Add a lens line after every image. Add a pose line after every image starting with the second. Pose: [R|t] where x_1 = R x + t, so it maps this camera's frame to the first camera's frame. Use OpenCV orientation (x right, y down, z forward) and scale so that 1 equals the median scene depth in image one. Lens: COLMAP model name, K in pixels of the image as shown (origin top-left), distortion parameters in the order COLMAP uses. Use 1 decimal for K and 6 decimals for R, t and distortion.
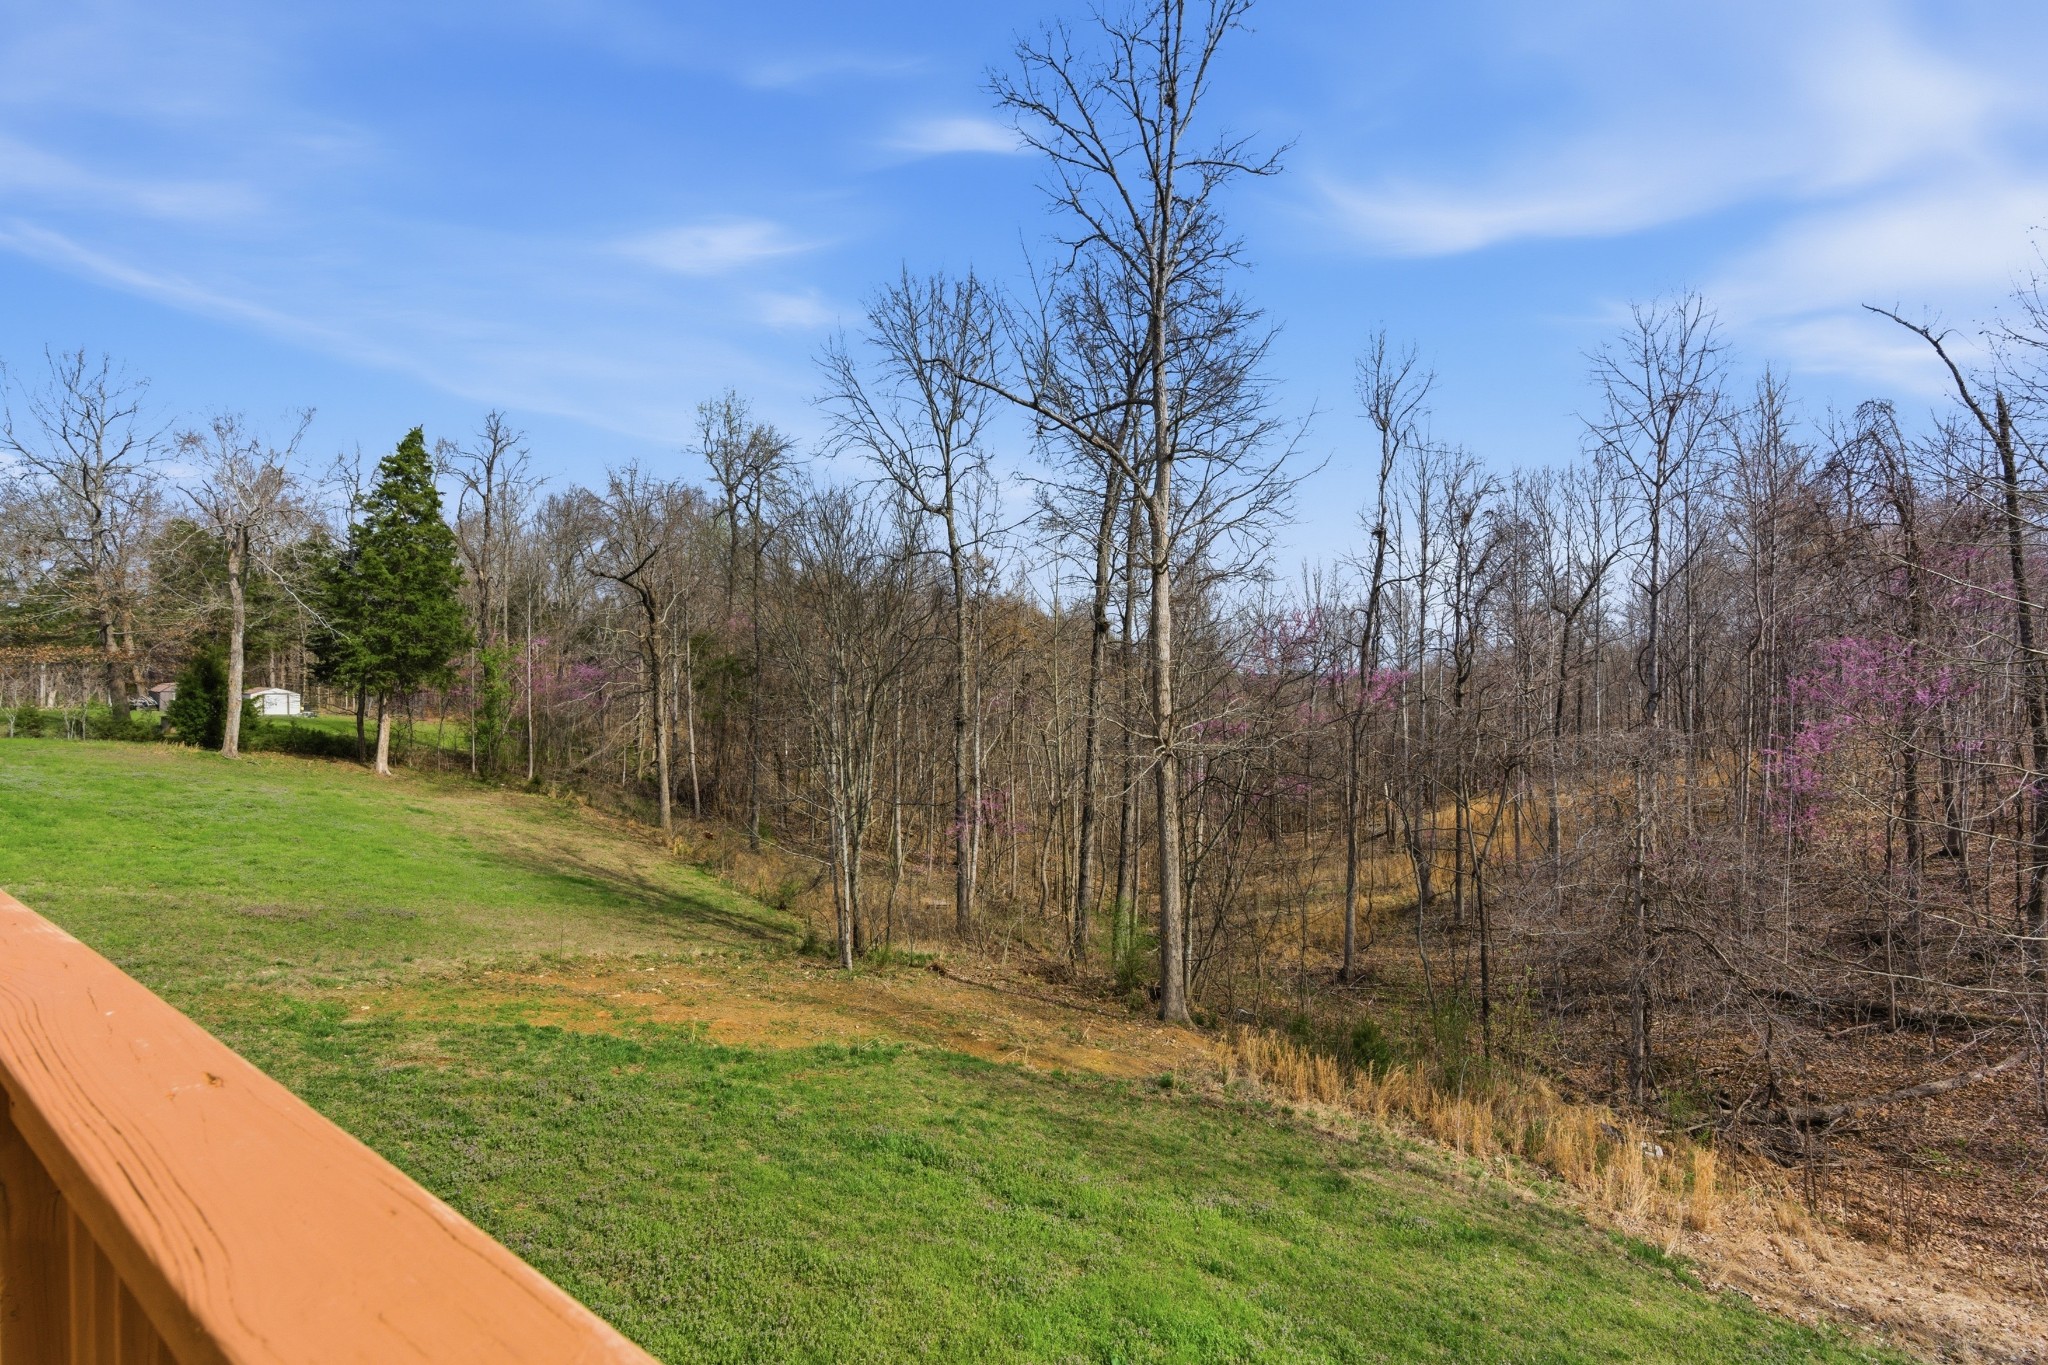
lens RADIAL K [[926.3, 0, 1021.3], [0, 926.3, 713.7], [0, 0, 1]] dist [0.001483, 0.000418]
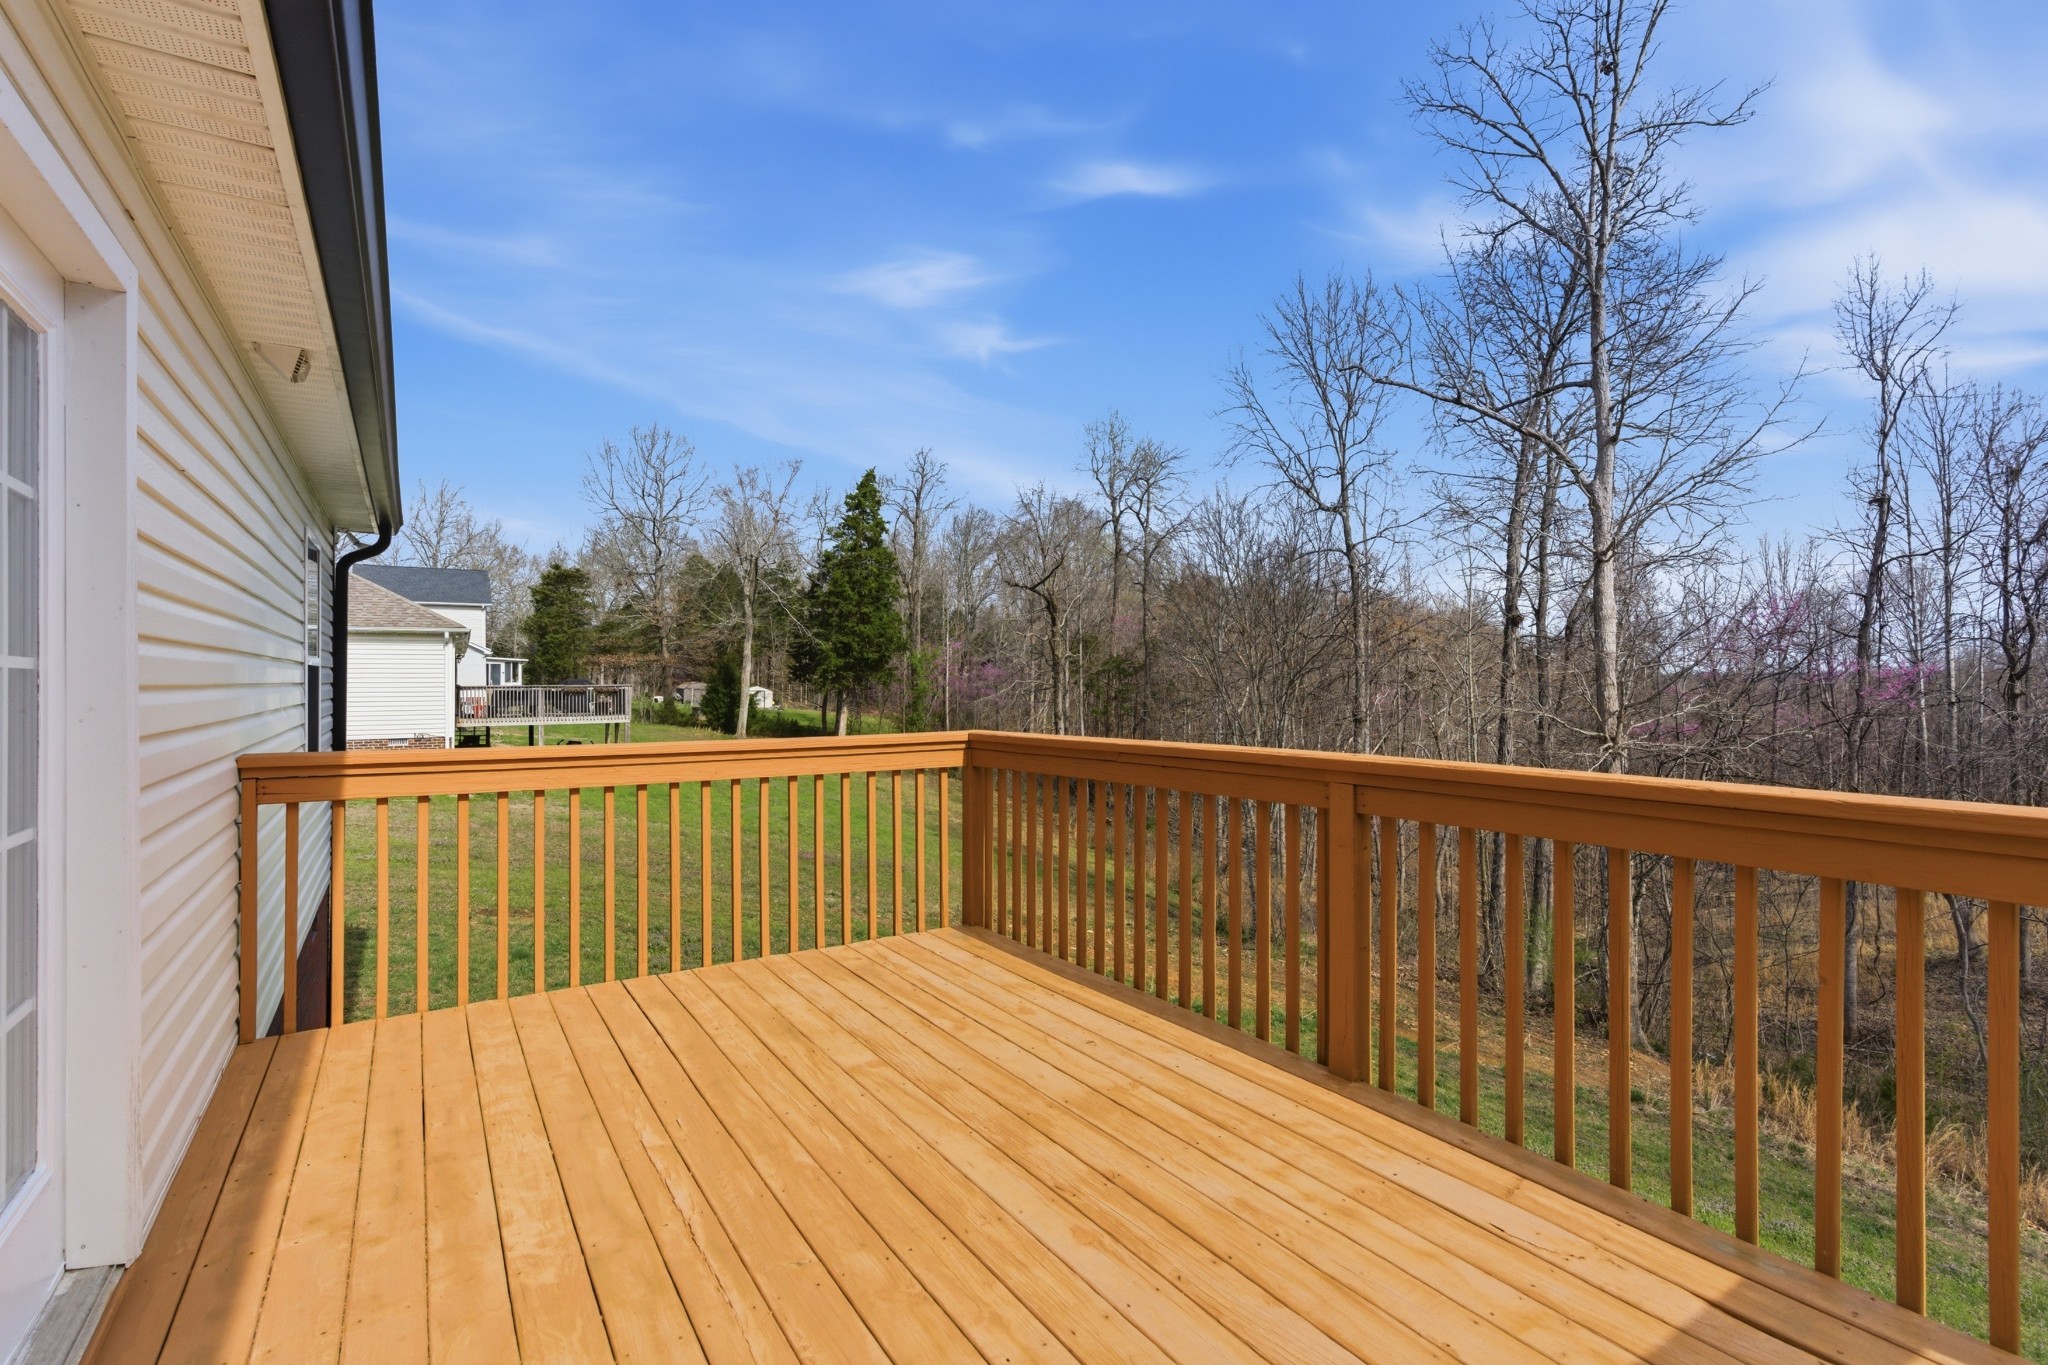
lens RADIAL K [[931.5, 0, 1033.7], [0, 931.5, 677.9], [0, 0, 1]] dist [0.000299, 0.001701]
pose [[0.936329, -0.001768, -0.351120, -0.032852], [-0.012392, 0.999198, -0.038078, 0.005893], [0.350906, 0.040005, 0.935556, -0.047900]]
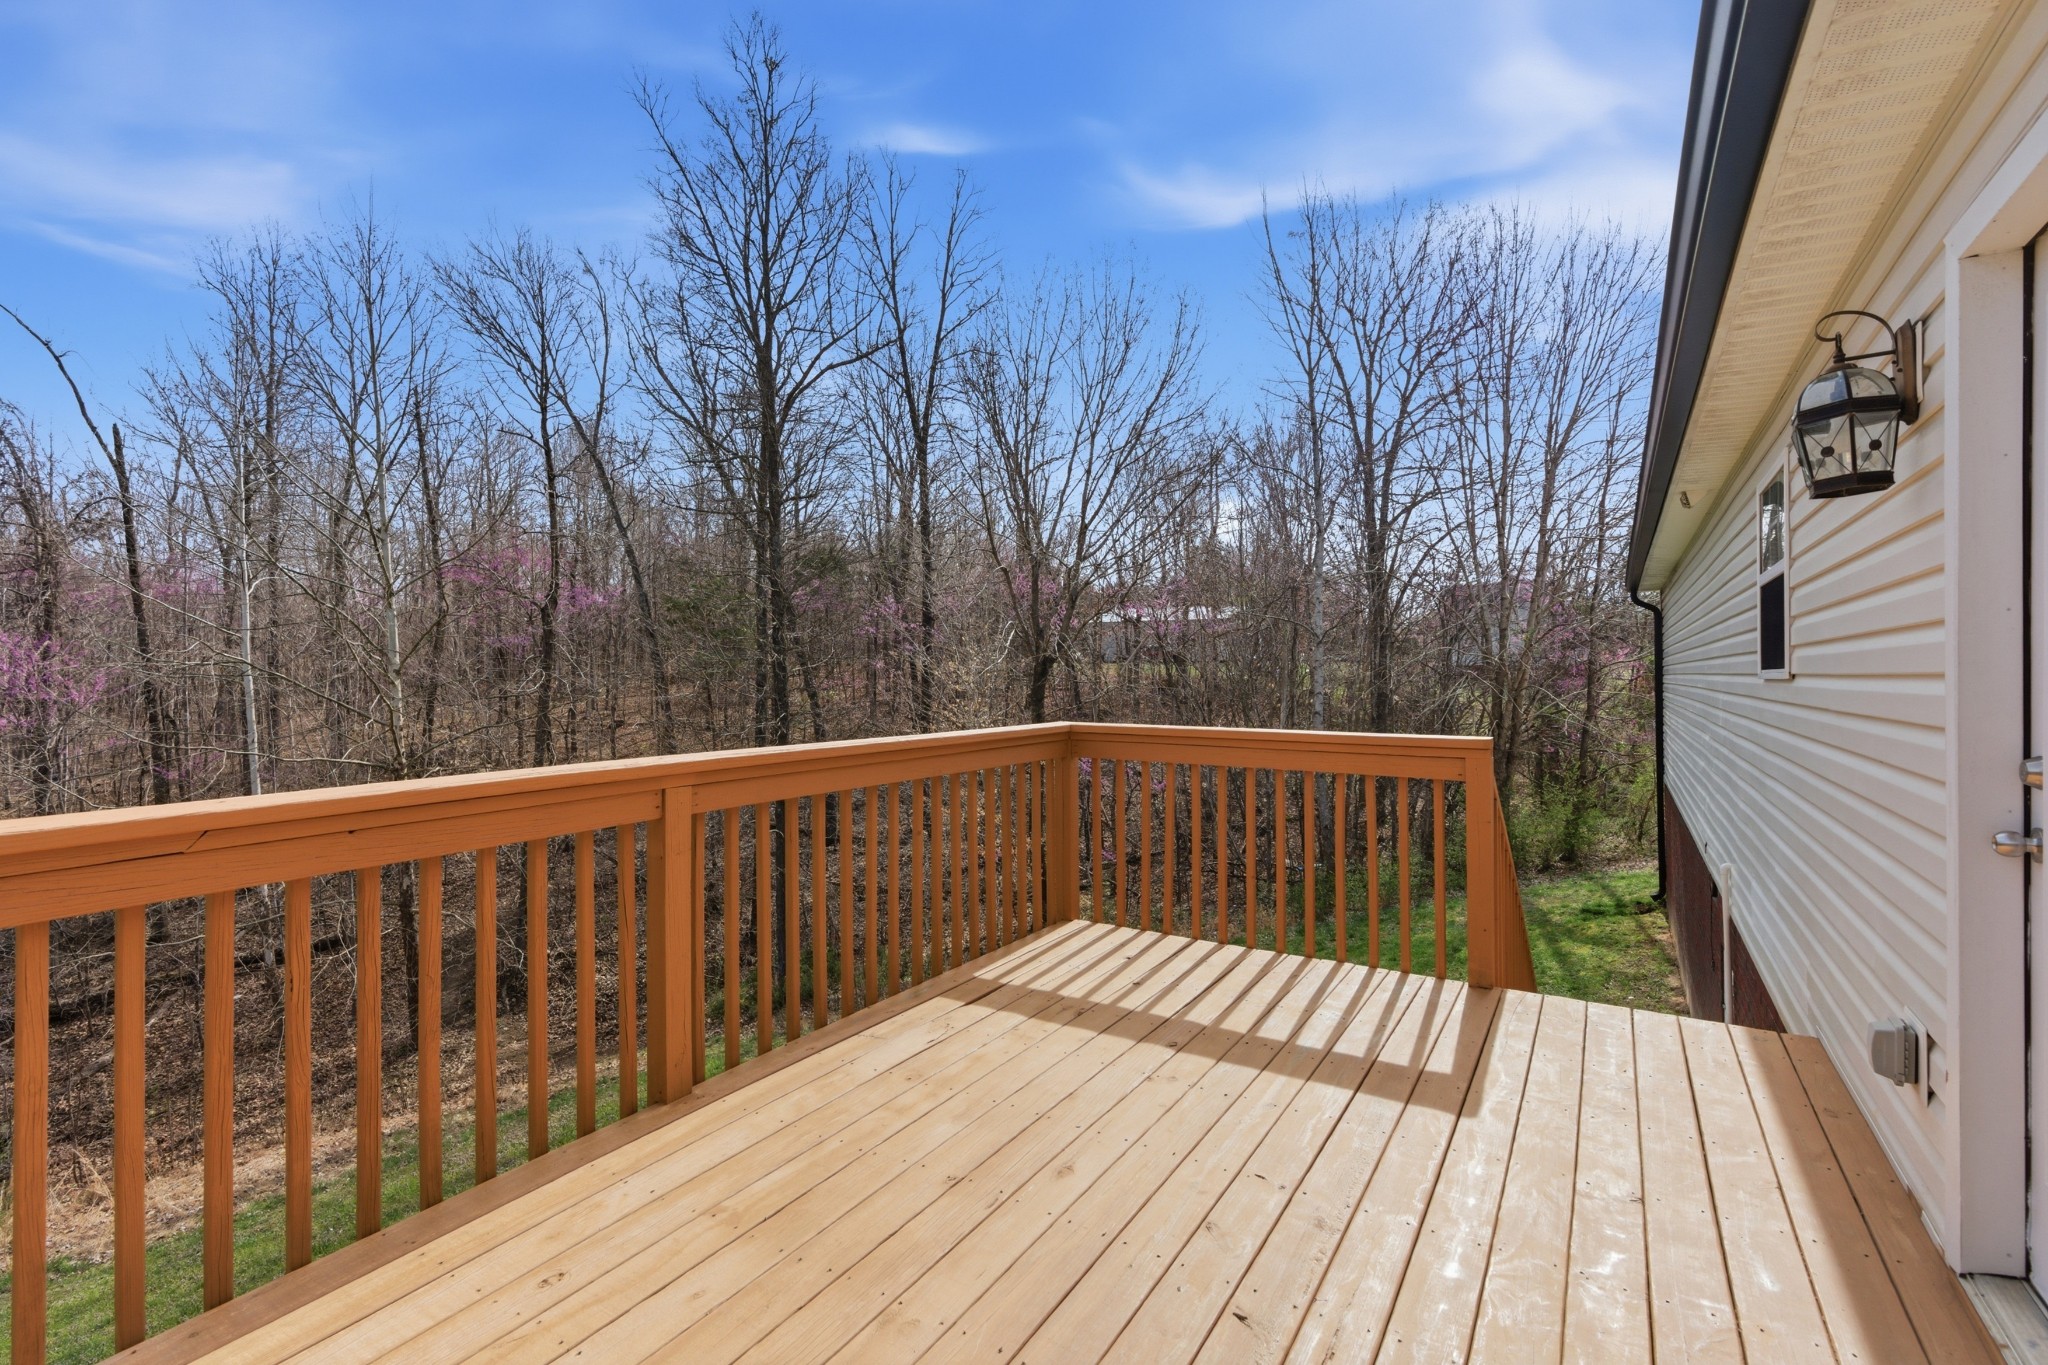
lens RADIAL K [[931.5, 0, 1033.7], [0, 931.5, 677.9], [0, 0, 1]] dist [0.000299, 0.001701]
pose [[-0.070398, 0.003147, 0.997514, -0.466301], [0.038859, 0.999245, -0.000410, -0.003789], [-0.996762, 0.038733, -0.070467, 0.280227]]
